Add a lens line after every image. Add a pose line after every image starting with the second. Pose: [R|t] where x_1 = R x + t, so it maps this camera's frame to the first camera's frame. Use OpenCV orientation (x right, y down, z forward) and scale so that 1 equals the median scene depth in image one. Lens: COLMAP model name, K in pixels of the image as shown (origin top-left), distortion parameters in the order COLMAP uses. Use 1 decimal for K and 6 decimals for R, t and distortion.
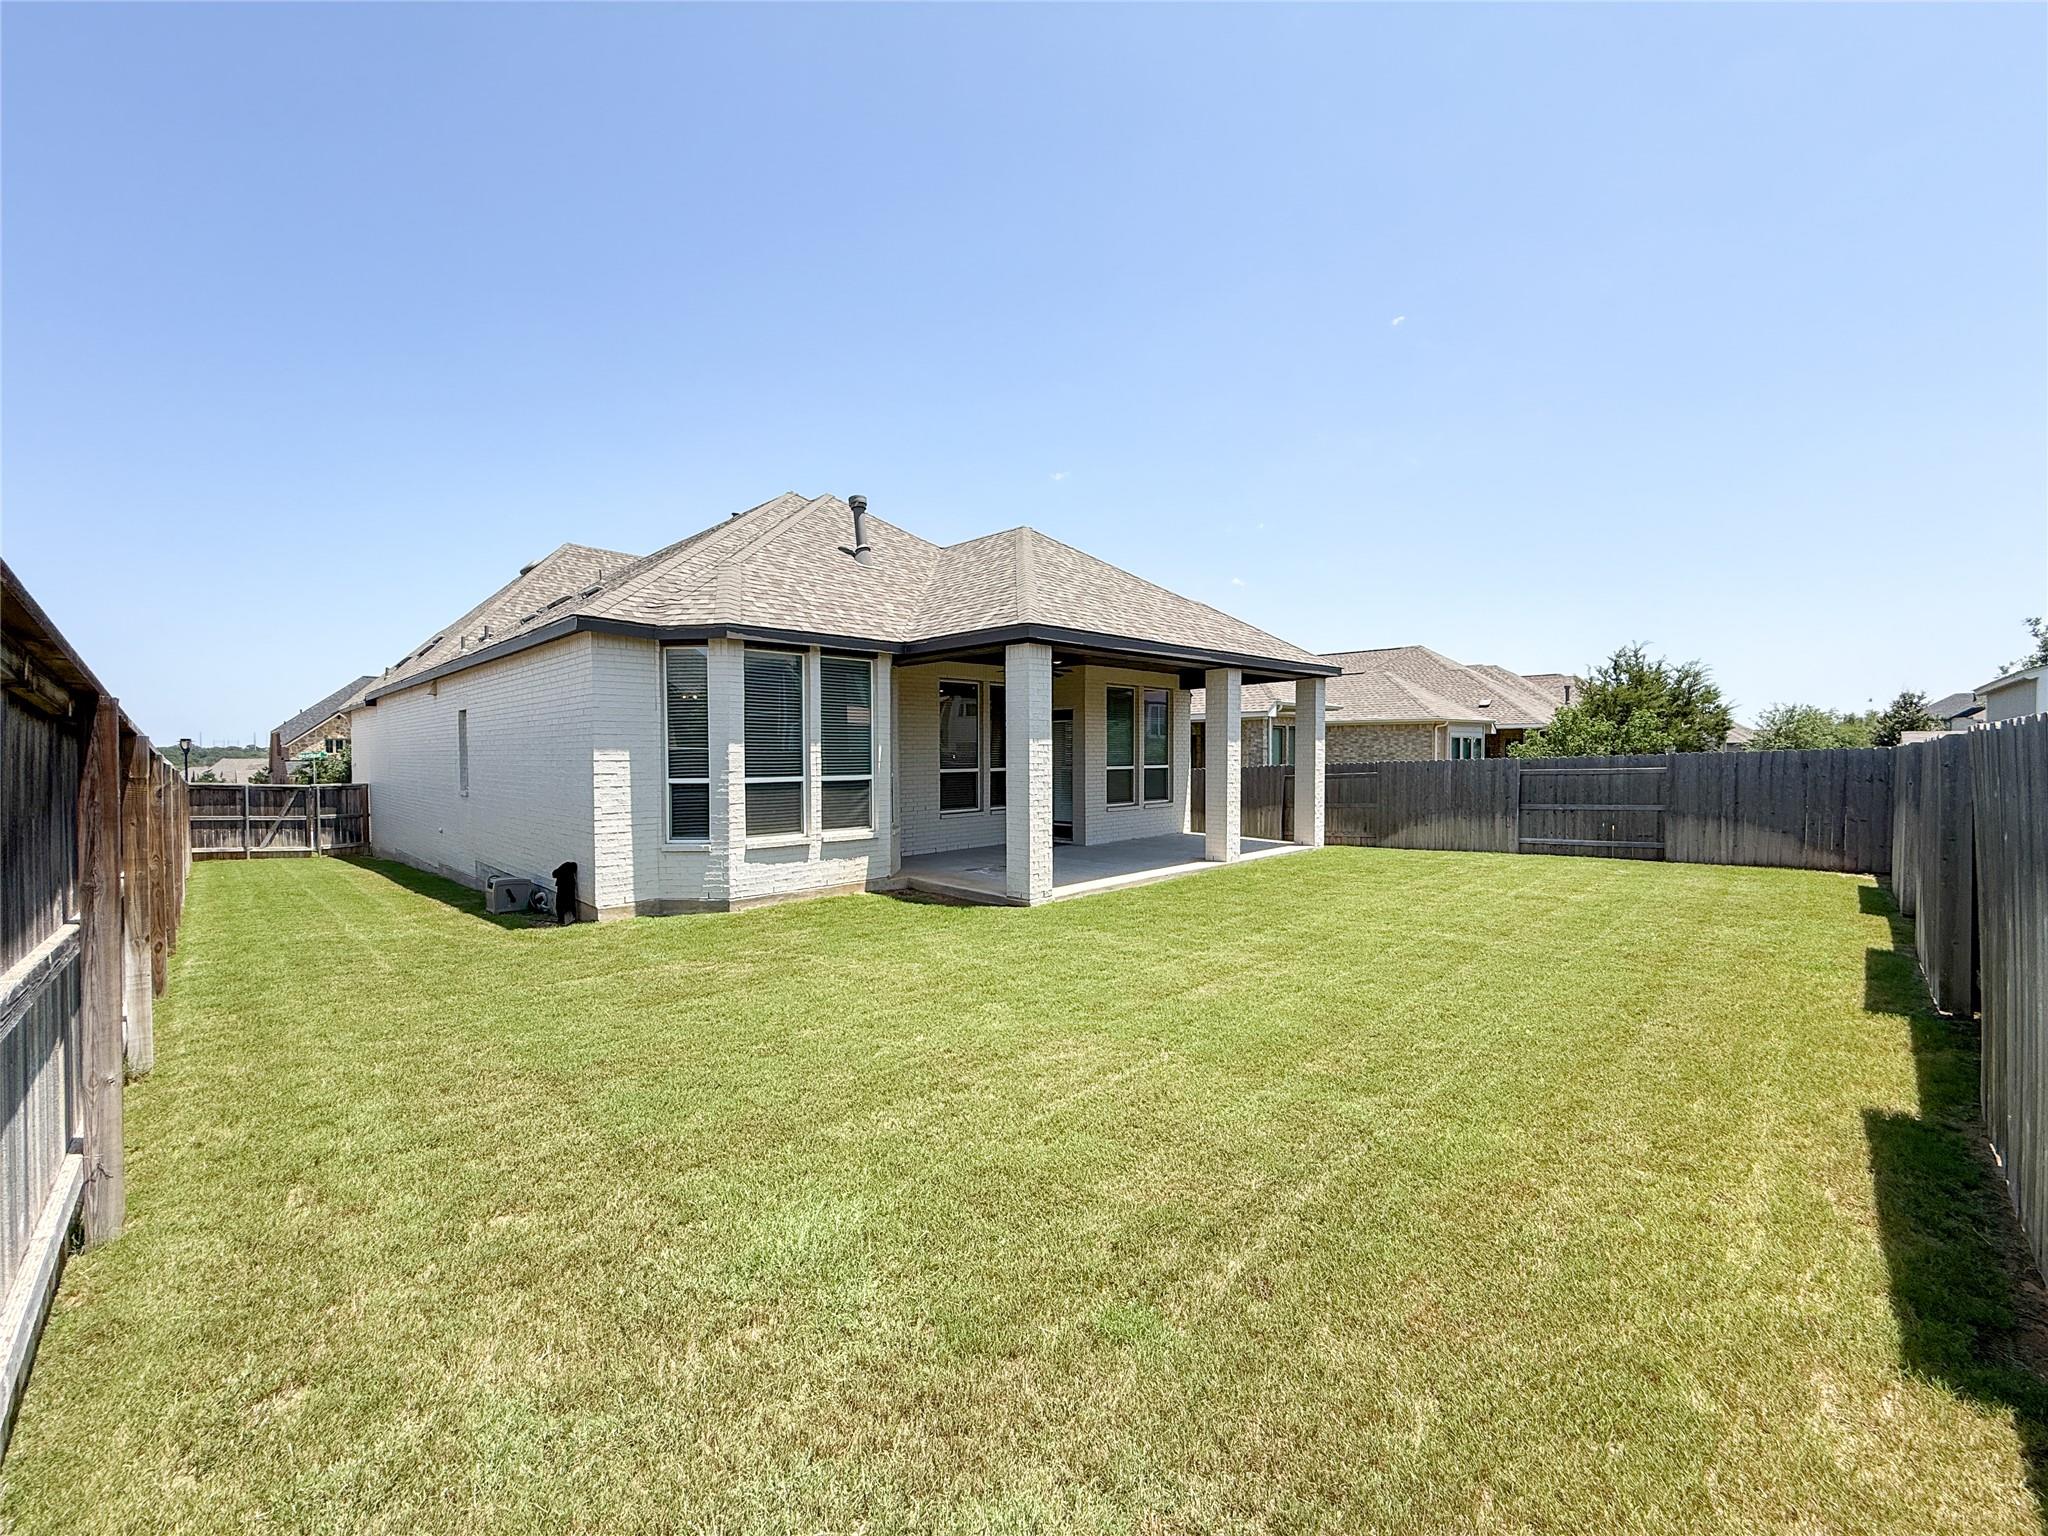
lens RADIAL K [[819.2, 0, 1034.3], [0, 819.2, 774.4], [0, 0, 1]] dist [0.002289, -0.000818]
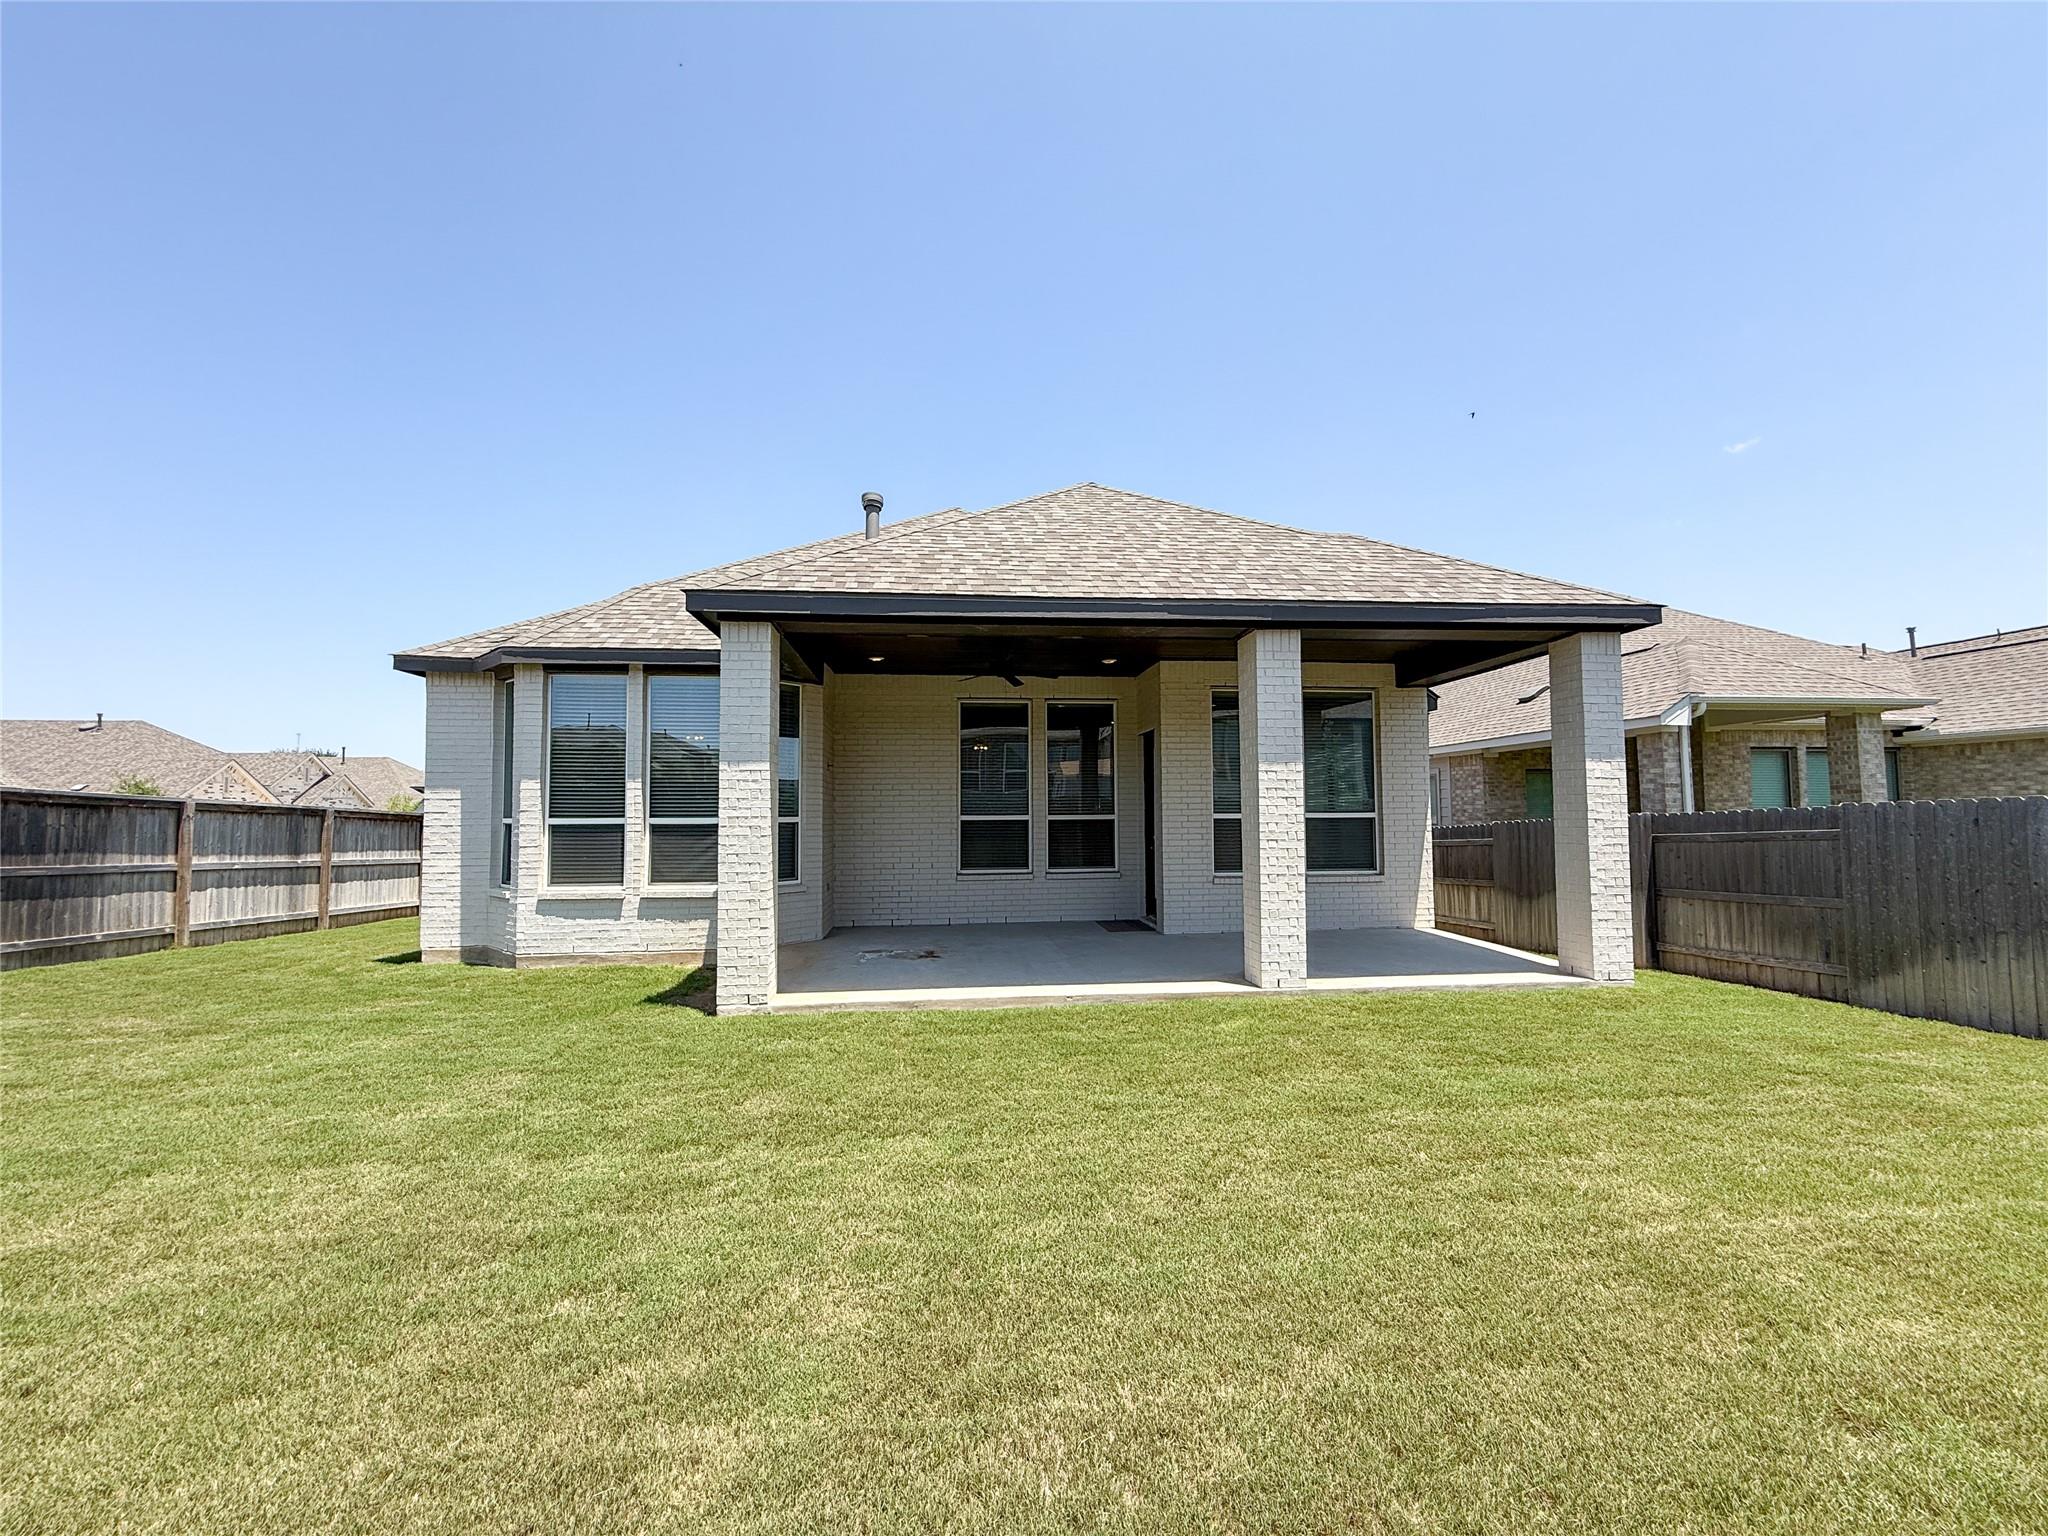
lens RADIAL K [[819.2, 0, 1035.9], [0, 819.2, 765.4], [0, 0, 1]] dist [0.002289, -0.000818]
pose [[0.785677, -0.020273, -0.618304, 0.574213], [-0.016247, 0.998442, -0.053381, -0.013788], [0.618423, 0.051986, 0.784124, 0.589159]]
